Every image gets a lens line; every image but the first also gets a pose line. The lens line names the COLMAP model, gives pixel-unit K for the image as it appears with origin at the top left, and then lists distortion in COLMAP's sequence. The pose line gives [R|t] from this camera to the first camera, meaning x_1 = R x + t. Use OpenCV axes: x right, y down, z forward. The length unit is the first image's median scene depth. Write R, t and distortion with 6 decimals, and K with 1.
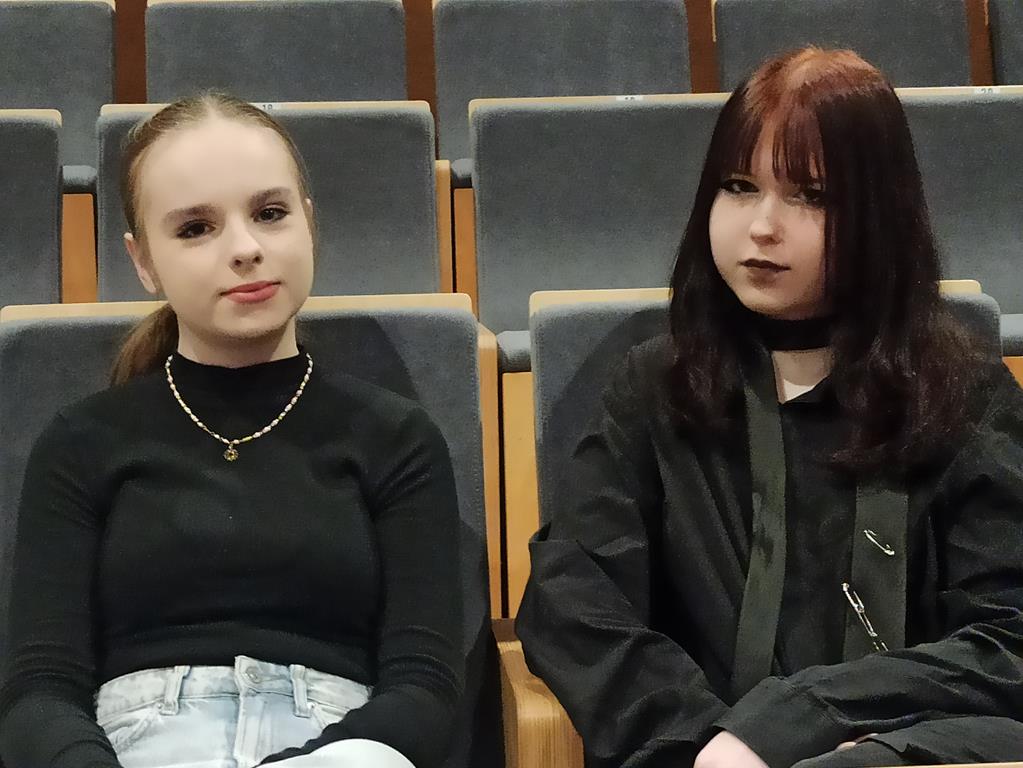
lens RADIAL K [[2154.2, 0, 511.5], [0, 2154.2, 384.0], [0, 0, 1]] dist [0.068394, -0.323692]
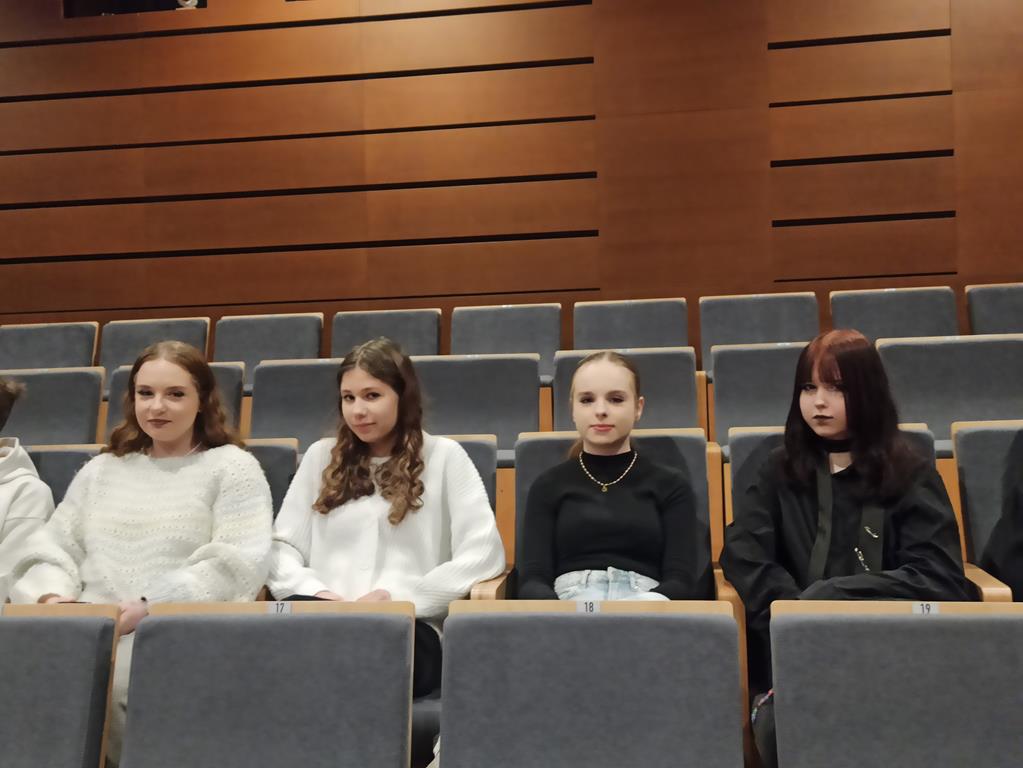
lens RADIAL K [[2154.2, 0, 511.5], [0, 2154.2, 384.0], [0, 0, 1]] dist [0.068394, -0.323692]
pose [[0.982644, -0.003270, -0.185472, 0.225331], [-0.009414, 0.997677, -0.067464, 0.076543], [0.185262, 0.068039, 0.980331, -1.483915]]
